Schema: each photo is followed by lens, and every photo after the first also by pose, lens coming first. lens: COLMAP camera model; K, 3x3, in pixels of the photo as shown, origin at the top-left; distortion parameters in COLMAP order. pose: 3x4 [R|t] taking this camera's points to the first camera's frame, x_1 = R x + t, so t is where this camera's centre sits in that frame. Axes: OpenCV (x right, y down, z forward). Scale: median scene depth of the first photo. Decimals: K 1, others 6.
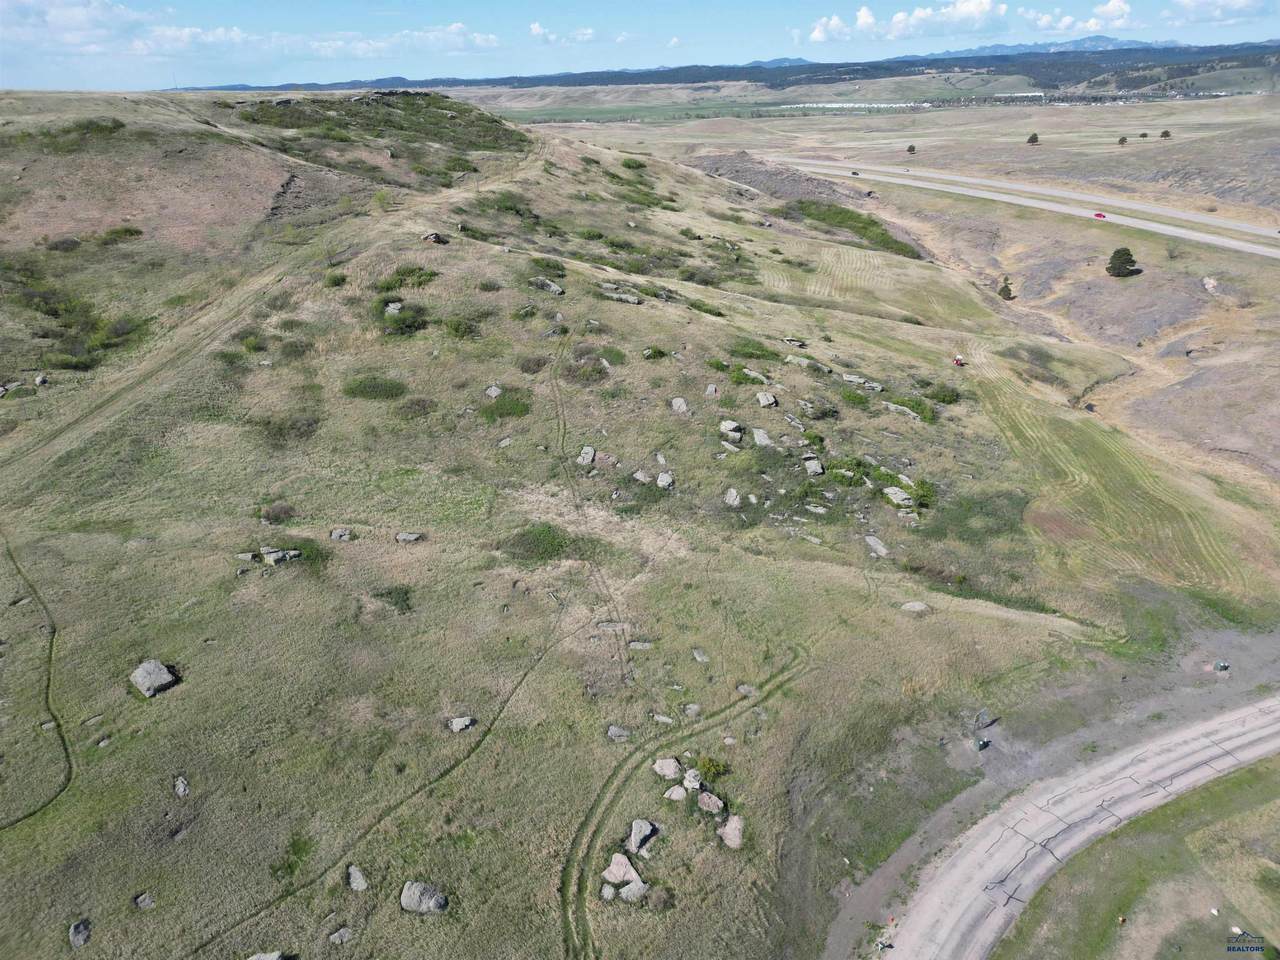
lens RADIAL K [[889.5, 0, 640.2], [0, 889.5, 473.7], [0, 0, 1]] dist [0.075491, -0.073179]
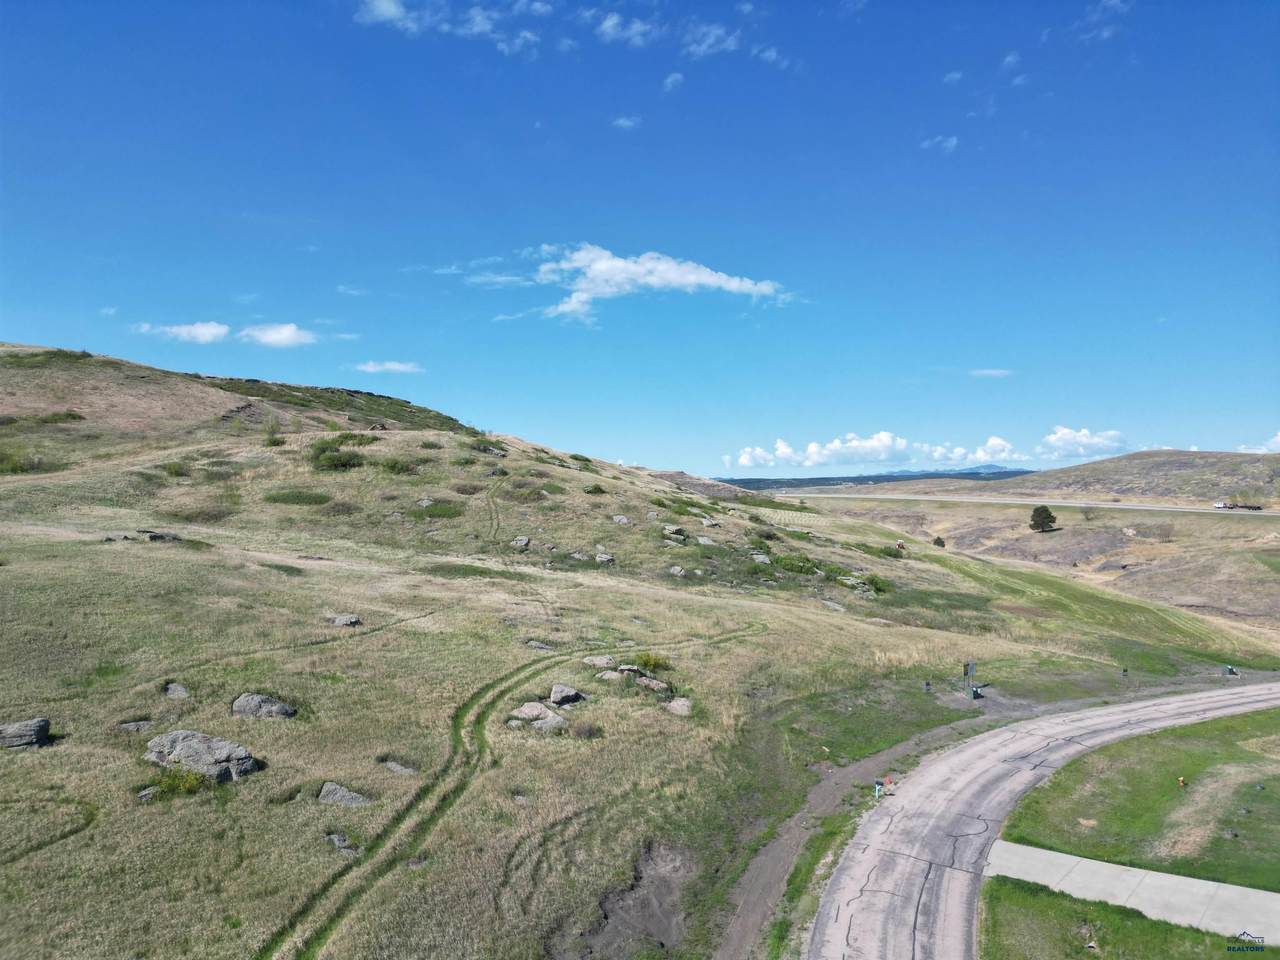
lens RADIAL K [[889.5, 0, 640.6], [0, 889.5, 476.2], [0, 0, 1]] dist [0.075491, -0.073179]
pose [[0.998373, 0.009297, 0.056249, 0.012202], [0.015471, 0.905413, -0.424249, 0.300609], [-0.054873, 0.424429, 0.903797, 0.112811]]
